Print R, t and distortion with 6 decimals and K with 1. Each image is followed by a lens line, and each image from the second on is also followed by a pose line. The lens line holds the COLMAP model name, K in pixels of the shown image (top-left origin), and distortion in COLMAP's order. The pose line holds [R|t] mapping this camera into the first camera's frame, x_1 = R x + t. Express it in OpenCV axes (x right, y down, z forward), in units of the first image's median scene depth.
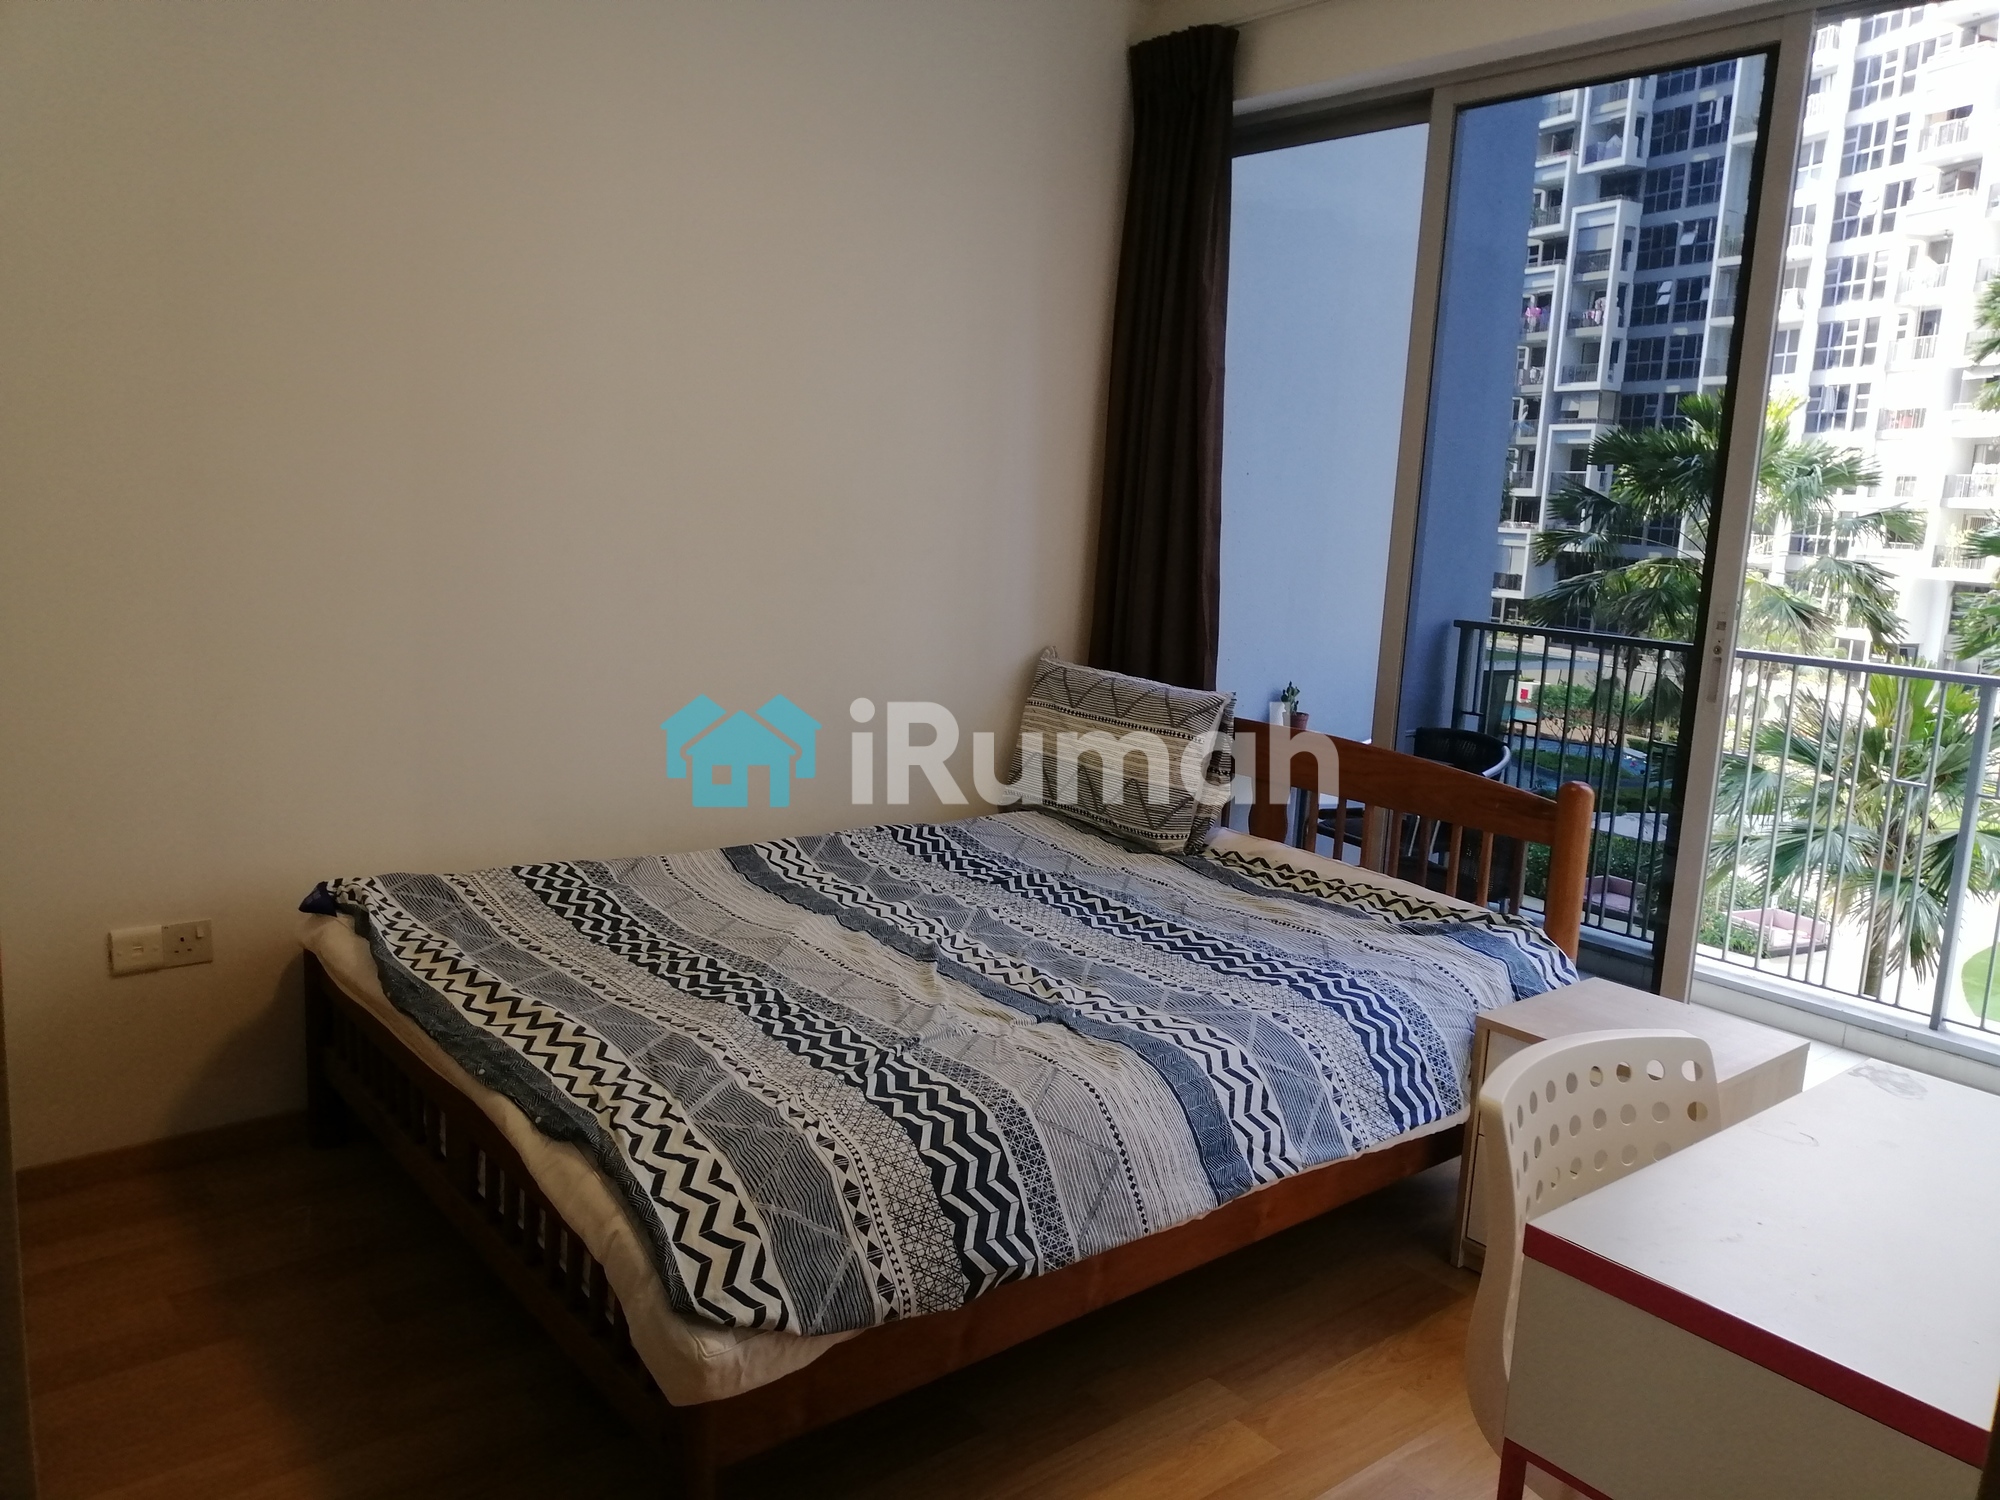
lens RADIAL K [[1456.4, 0, 1000.0], [0, 1456.4, 750.0], [0, 0, 1]] dist [0.069444, -0.114091]
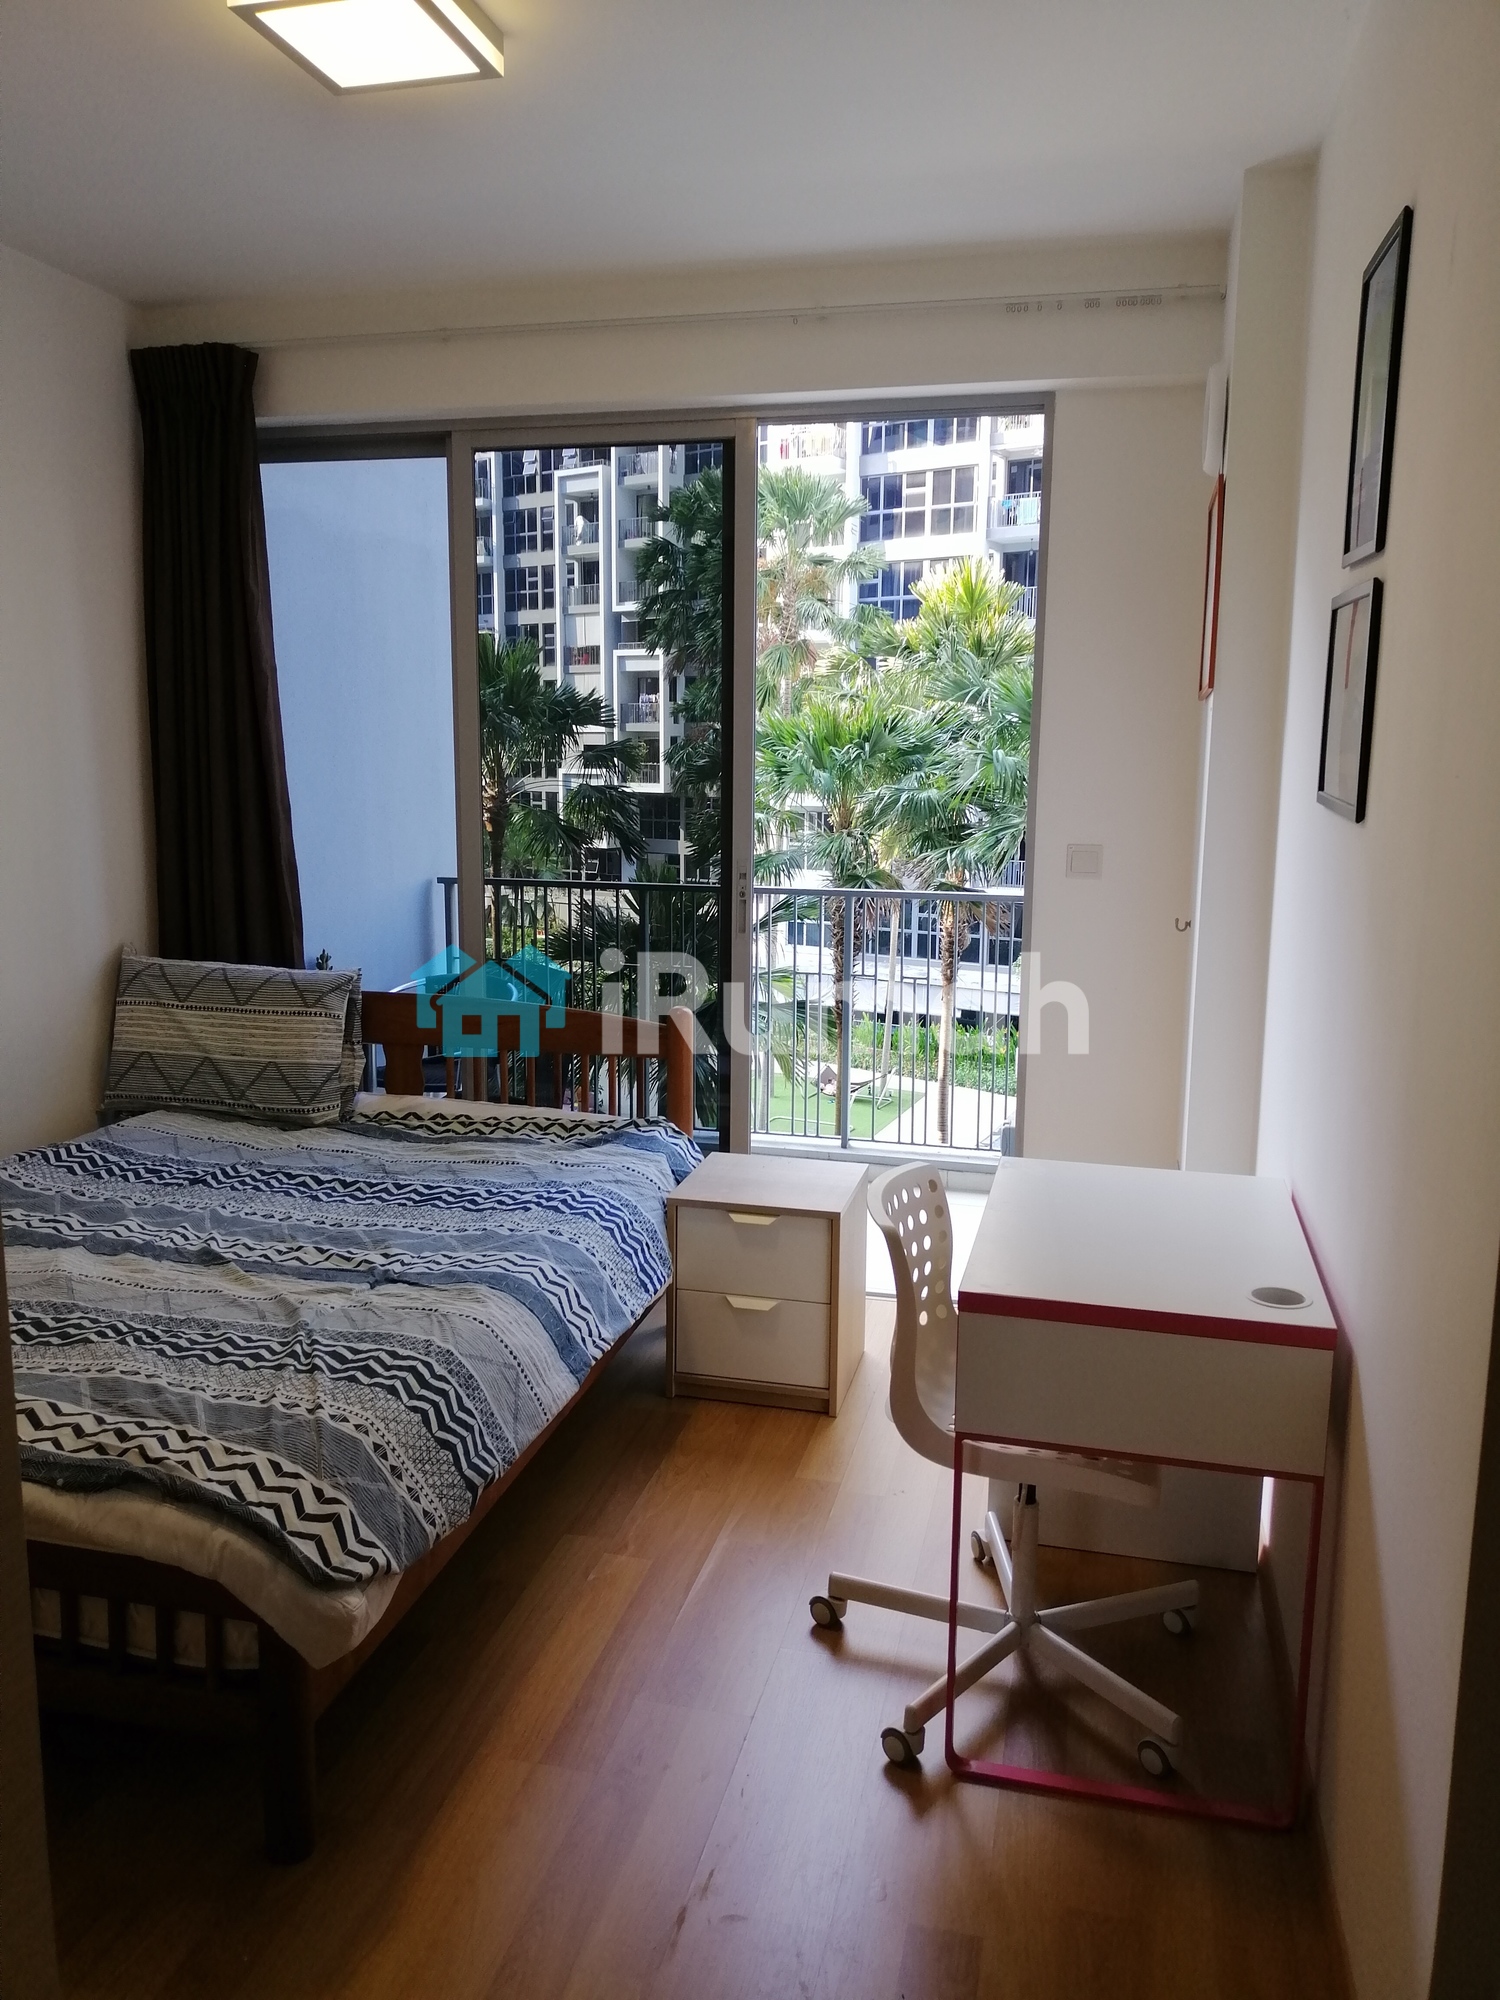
lens RADIAL K [[1458.5, 0, 750.0], [0, 1458.5, 1000.0], [0, 0, 1]] dist [0.073935, -0.208863]
pose [[0.795067, -0.137681, 0.590689, -0.322406], [0.131644, 0.989851, 0.053526, -0.045078], [-0.592063, 0.035204, 0.805122, -0.068914]]
